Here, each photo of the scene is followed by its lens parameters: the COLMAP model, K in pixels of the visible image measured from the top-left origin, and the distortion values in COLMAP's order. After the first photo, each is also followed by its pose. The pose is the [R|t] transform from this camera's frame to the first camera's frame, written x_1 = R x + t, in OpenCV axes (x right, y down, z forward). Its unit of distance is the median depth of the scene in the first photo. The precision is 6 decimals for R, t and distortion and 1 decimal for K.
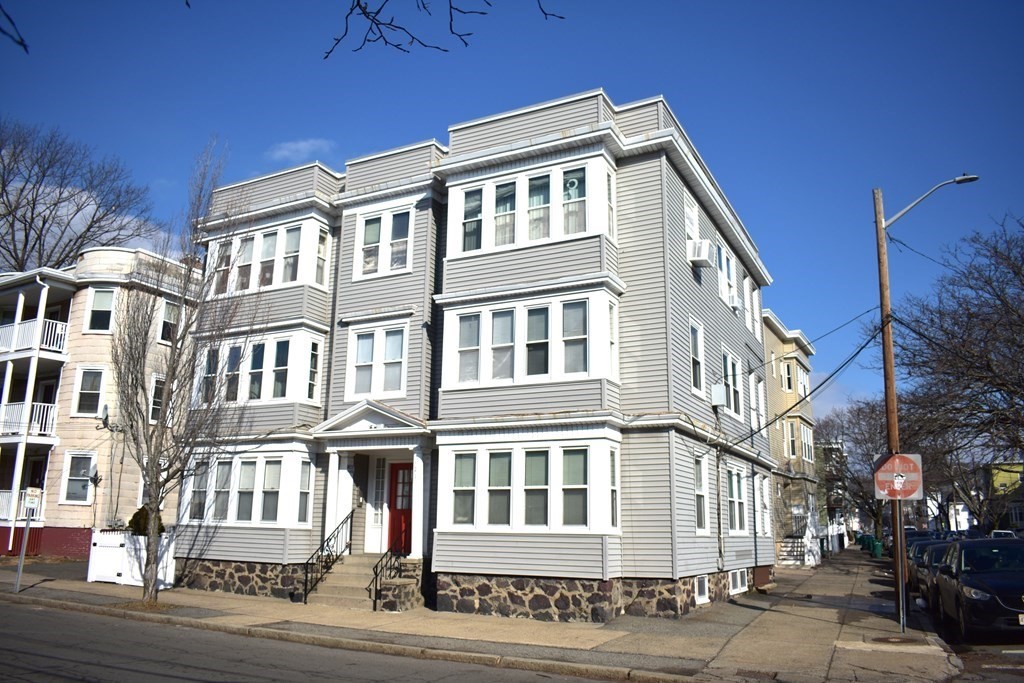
lens RADIAL K [[803.5, 0, 512.1], [0, 803.5, 343.3], [0, 0, 1]] dist [-0.091119, -0.002466]
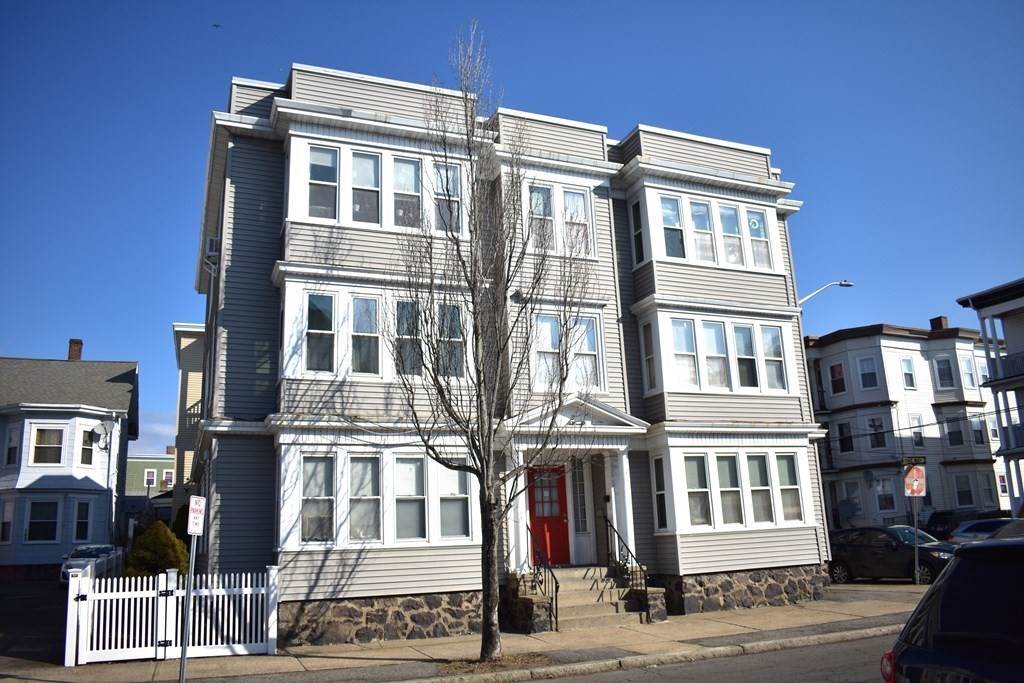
lens RADIAL K [[803.5, 0, 513.8], [0, 803.5, 343.0], [0, 0, 1]] dist [-0.091119, -0.002466]
pose [[0.637063, 0.142639, 0.757499, -0.912691], [-0.125903, 0.988787, -0.080306, 0.096858], [-0.760460, -0.044212, 0.647879, 0.480160]]
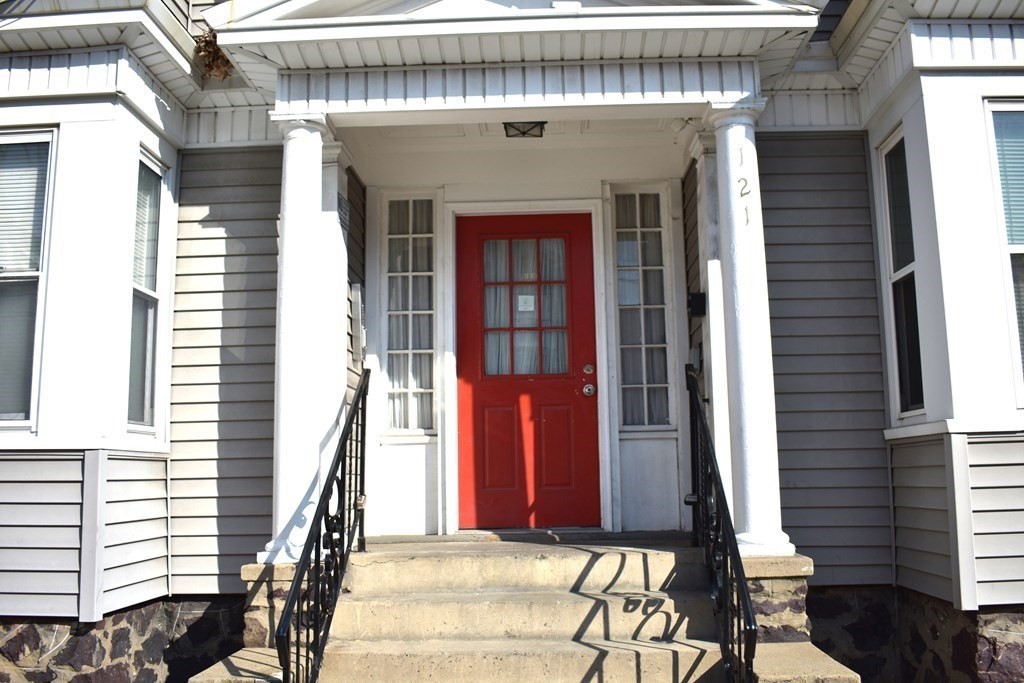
lens RADIAL K [[915.4, 0, 517.0], [0, 915.4, 340.9], [0, 0, 1]] dist [-0.082435, -0.002003]
pose [[0.901434, 0.032486, 0.431696, -0.290158], [-0.069369, 0.995135, 0.069964, 0.183053], [-0.427323, -0.093014, 0.899302, 0.752844]]
